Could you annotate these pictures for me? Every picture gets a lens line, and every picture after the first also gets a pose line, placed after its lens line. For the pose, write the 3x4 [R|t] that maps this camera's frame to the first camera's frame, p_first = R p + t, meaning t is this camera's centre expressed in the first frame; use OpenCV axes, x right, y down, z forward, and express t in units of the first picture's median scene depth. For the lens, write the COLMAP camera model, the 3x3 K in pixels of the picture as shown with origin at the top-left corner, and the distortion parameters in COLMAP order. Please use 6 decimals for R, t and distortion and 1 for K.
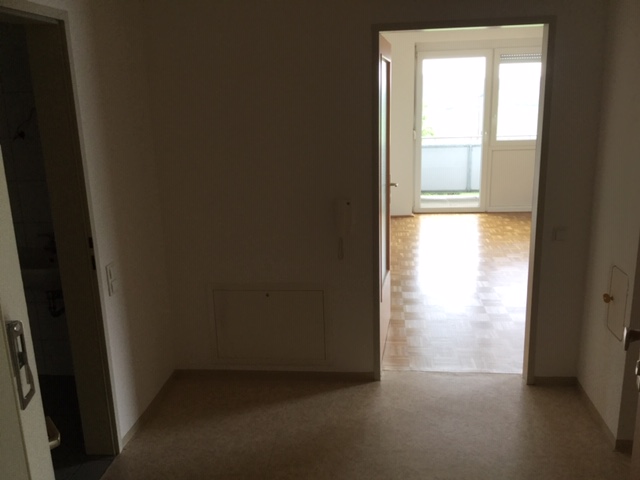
lens RADIAL K [[568.5, 0, 319.8], [0, 568.5, 241.2], [0, 0, 1]] dist [0.032184, 0.002510]
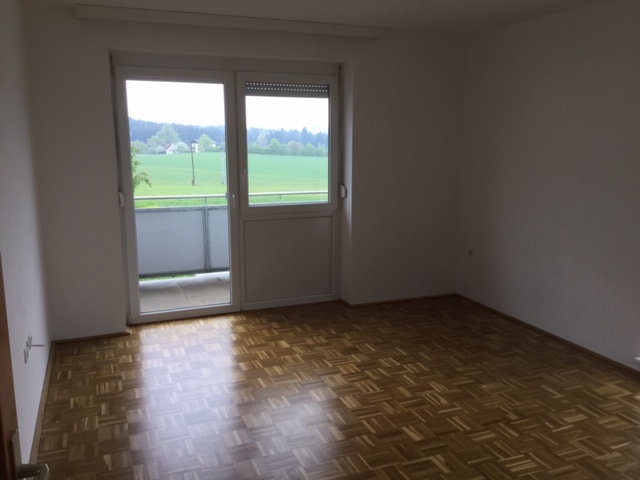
lens RADIAL K [[568.5, 0, 321.0], [0, 568.5, 240.8], [0, 0, 1]] dist [0.032184, 0.002510]
pose [[0.883306, -0.057023, 0.465317, 0.068182], [0.088879, 0.994943, -0.046790, -0.095088], [-0.460295, 0.082687, 0.883907, 0.363193]]
